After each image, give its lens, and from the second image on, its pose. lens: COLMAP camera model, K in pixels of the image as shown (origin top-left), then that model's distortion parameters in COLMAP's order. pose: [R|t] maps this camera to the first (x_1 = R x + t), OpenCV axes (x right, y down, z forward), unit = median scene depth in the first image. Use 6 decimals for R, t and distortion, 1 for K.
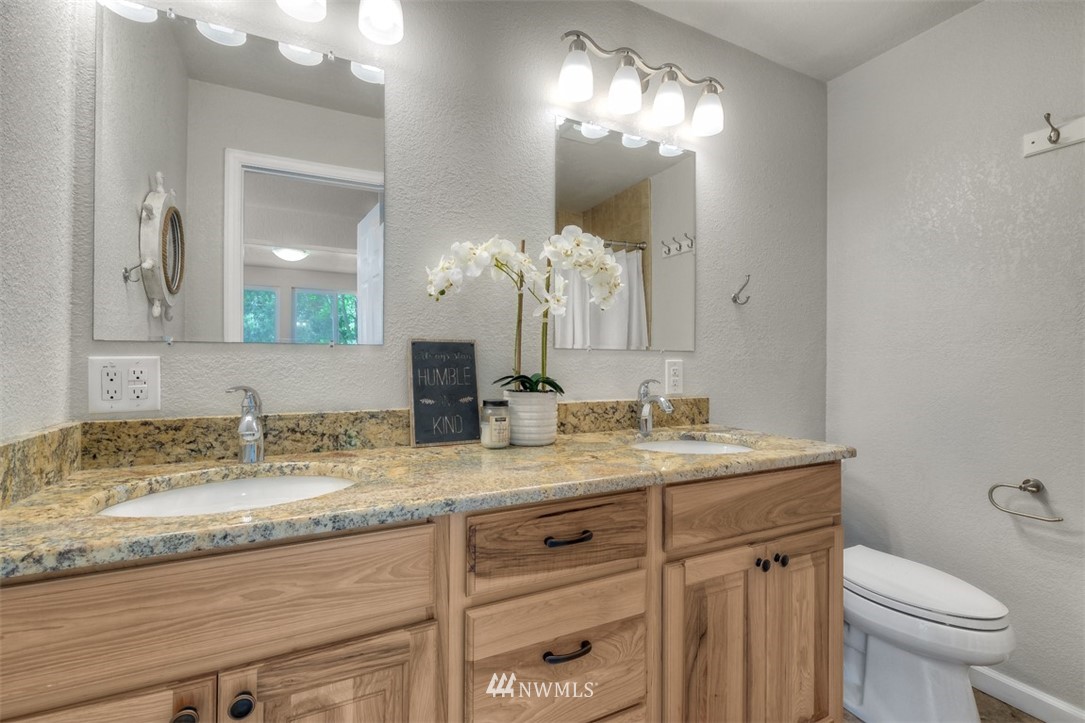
lens RADIAL K [[476.6, 0, 541.1], [0, 476.6, 359.4], [0, 0, 1]] dist [0.009898, -0.001712]
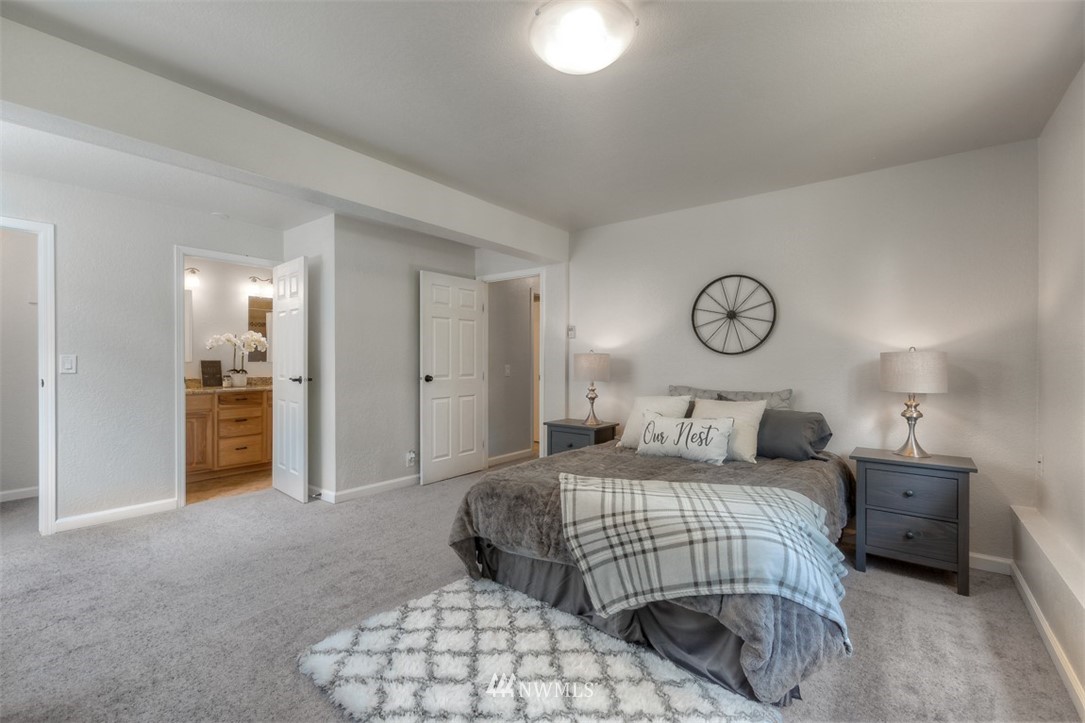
lens RADIAL K [[476.6, 0, 549.5], [0, 476.6, 356.8], [0, 0, 1]] dist [0.009898, -0.001712]
pose [[0.901326, -0.002782, 0.433132, 0.596374], [0.001071, 0.999991, 0.004194, -0.084335], [-0.433139, -0.003316, 0.901321, -3.742598]]
